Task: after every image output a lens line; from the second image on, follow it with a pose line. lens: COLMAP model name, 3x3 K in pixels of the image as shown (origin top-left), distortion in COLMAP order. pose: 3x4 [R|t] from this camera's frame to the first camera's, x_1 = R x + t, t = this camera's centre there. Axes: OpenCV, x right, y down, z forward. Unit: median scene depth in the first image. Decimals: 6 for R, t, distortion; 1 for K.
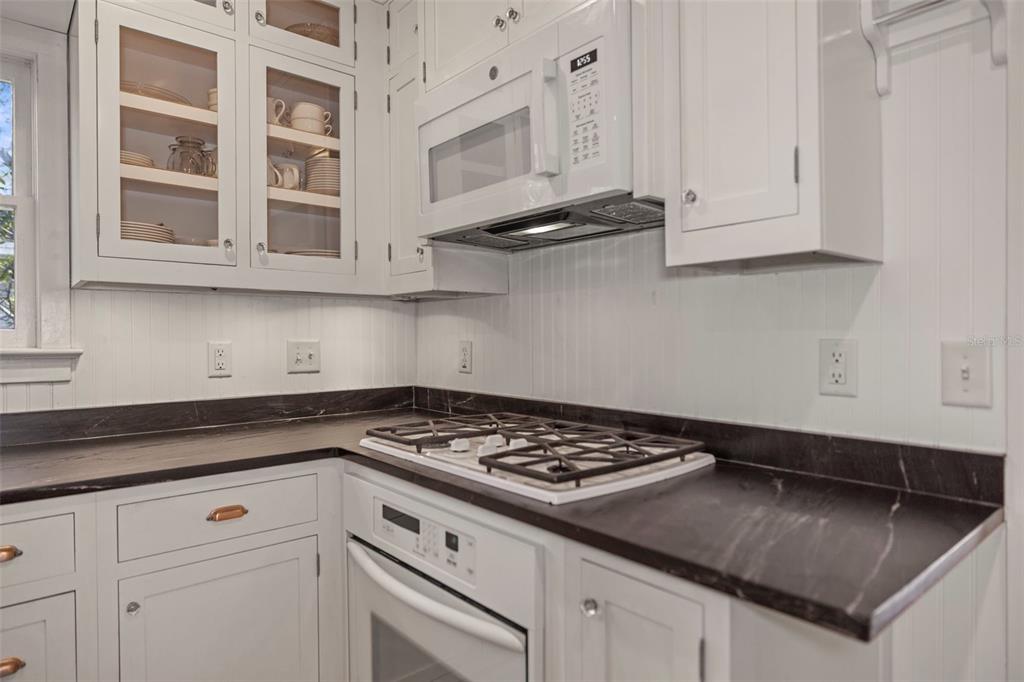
lens RADIAL K [[614.8, 0, 508.2], [0, 614.8, 341.7], [0, 0, 1]] dist [-0.013601, 0.005017]
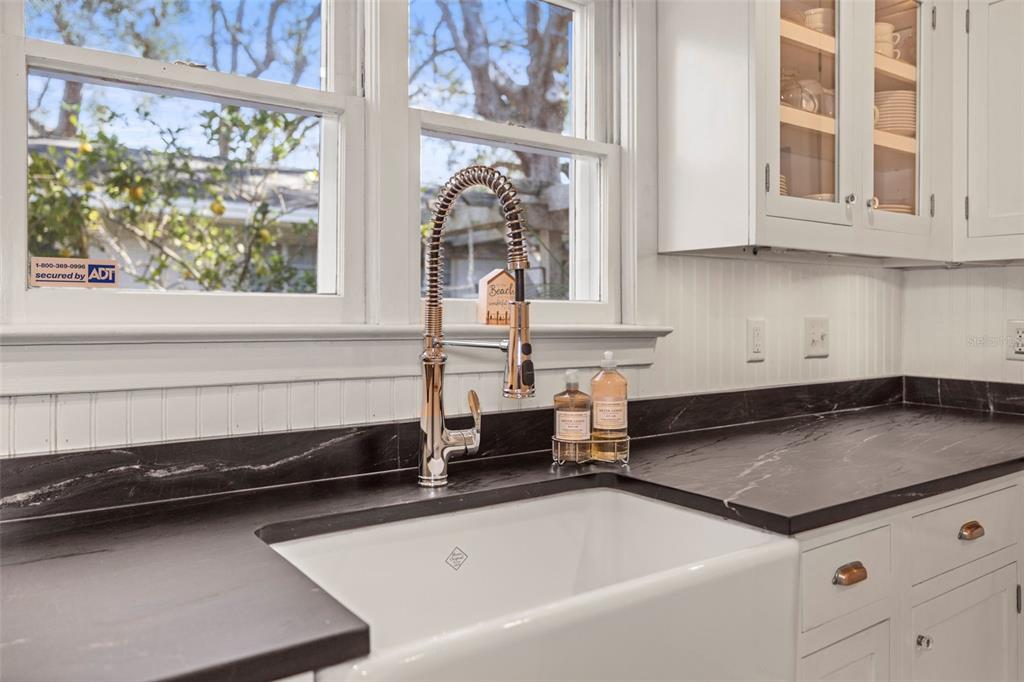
lens RADIAL K [[805.9, 0, 519.2], [0, 805.9, 316.4], [0, 0, 1]] dist [-0.009486, -0.000841]
pose [[0.994958, 0.008665, -0.099916, -0.749620], [-0.008685, 0.999962, 0.000238, -0.000084], [0.099914, 0.000631, 0.994996, -0.106892]]
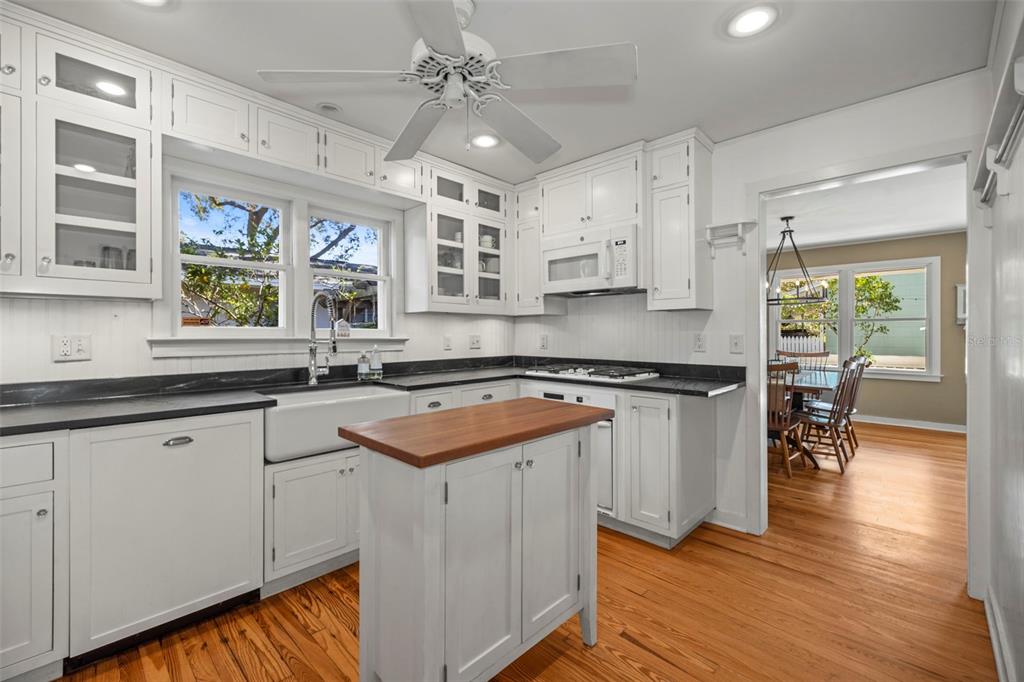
lens RADIAL K [[432.3, 0, 511.0], [0, 432.3, 336.8], [0, 0, 1]] dist [-0.012579, -0.000100]
pose [[0.996011, 0.000700, 0.089228, -0.416656], [-0.000626, 0.999999, -0.000863, 0.009377], [-0.089228, 0.000804, 0.996011, -0.745934]]
